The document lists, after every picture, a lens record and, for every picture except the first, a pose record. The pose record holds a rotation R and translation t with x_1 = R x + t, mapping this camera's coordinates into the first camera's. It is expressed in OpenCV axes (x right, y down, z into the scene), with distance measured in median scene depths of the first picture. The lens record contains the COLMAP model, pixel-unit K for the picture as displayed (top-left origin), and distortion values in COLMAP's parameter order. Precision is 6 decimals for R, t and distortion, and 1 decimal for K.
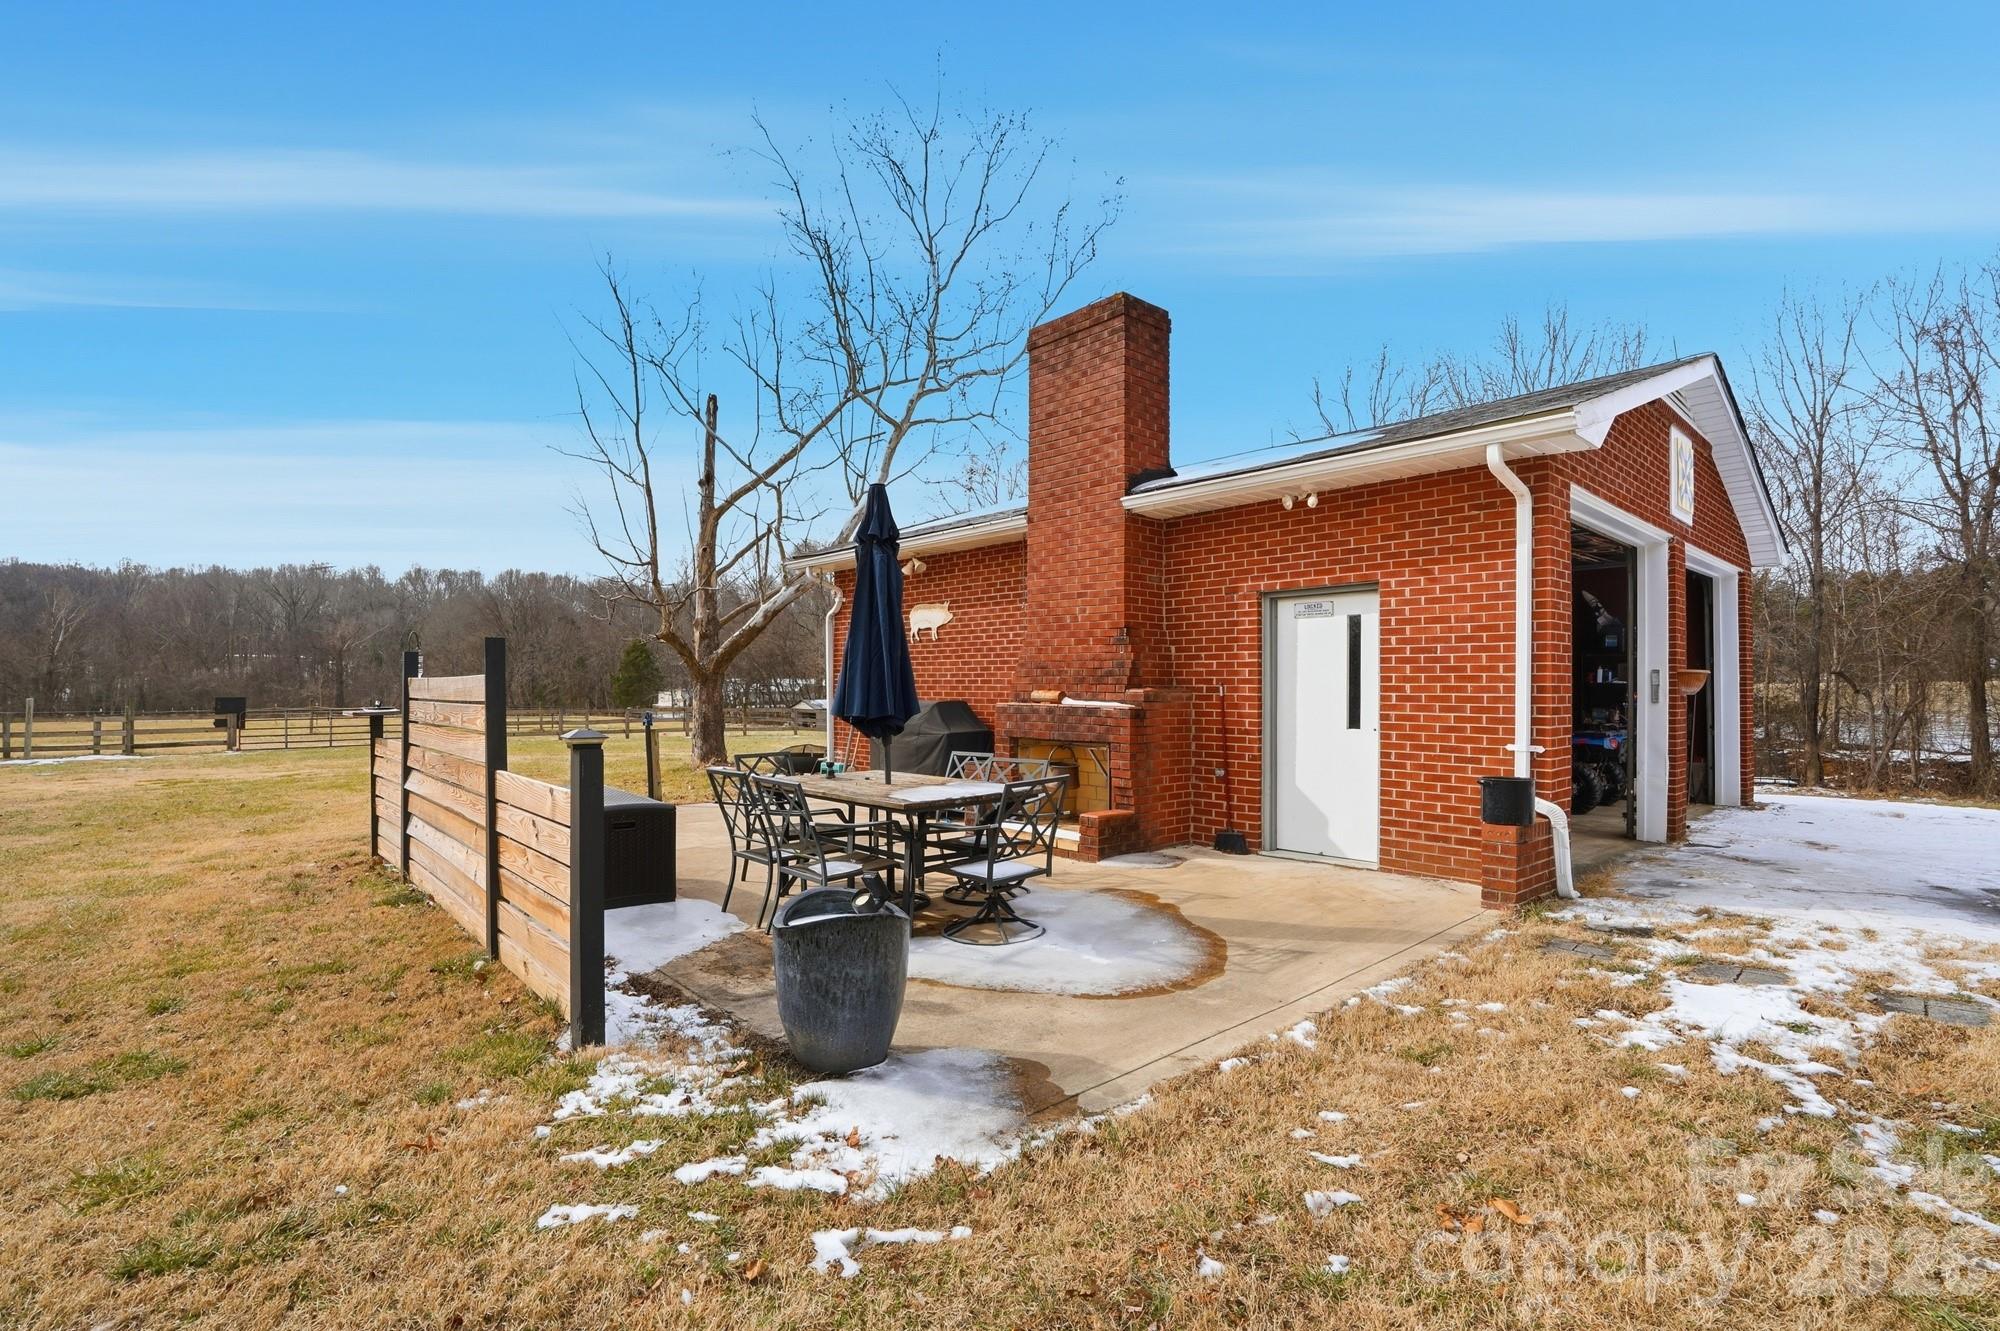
lens RADIAL K [[940.7, 0, 982.6], [0, 940.7, 669.4], [0, 0, 1]] dist [-0.001307, 0.000400]
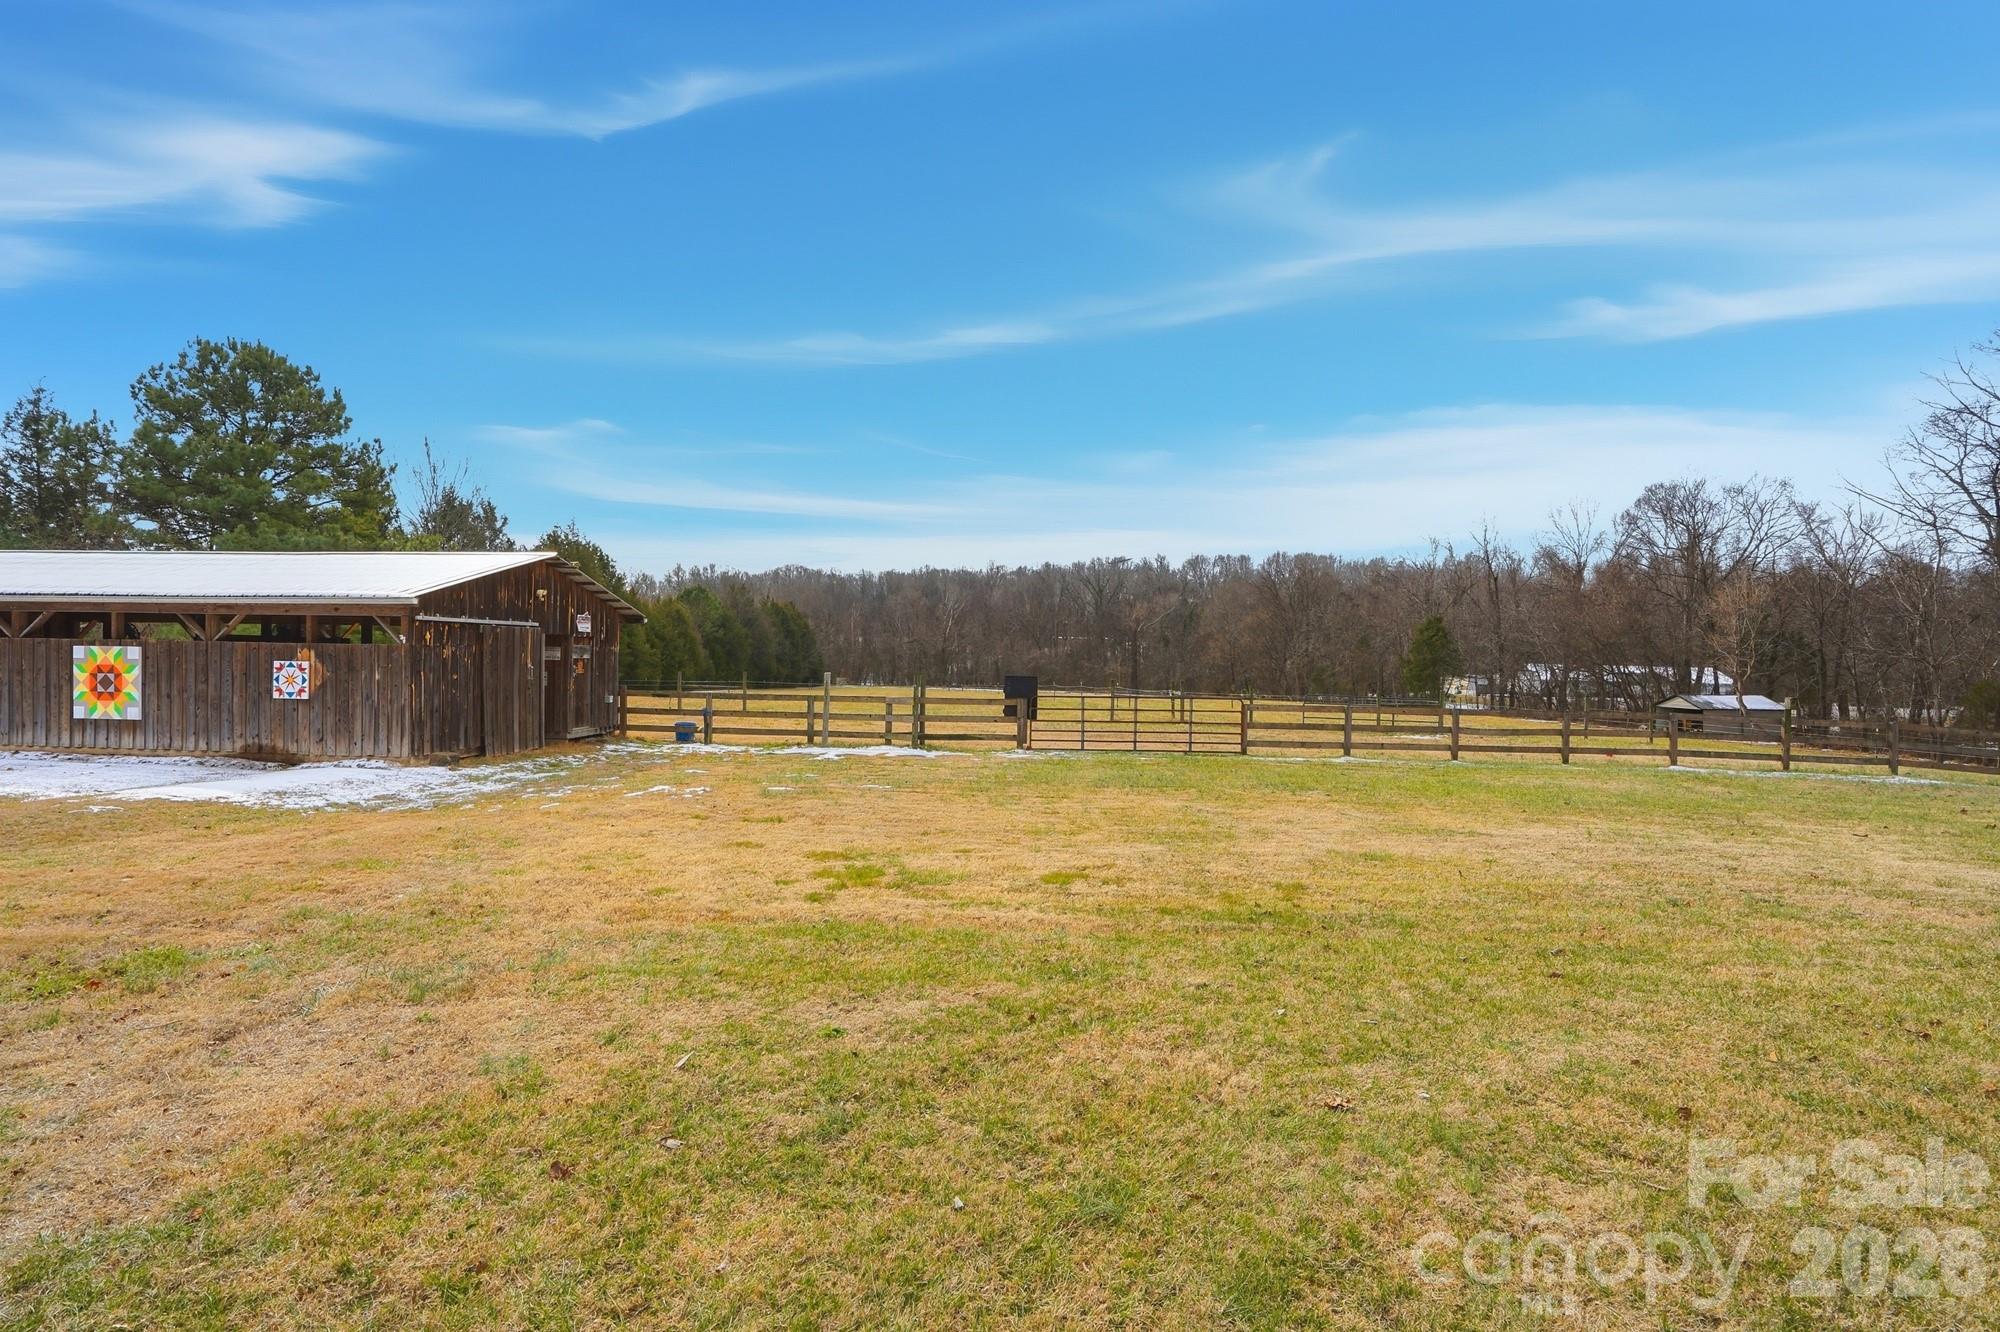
lens RADIAL K [[940.7, 0, 993.5], [0, 940.7, 661.0], [0, 0, 1]] dist [-0.001307, 0.000400]
pose [[0.734202, 0.013223, -0.678803, -0.079469], [-0.007779, 0.999909, 0.011064, 0.002492], [0.678887, -0.002843, 0.734237, 0.111636]]
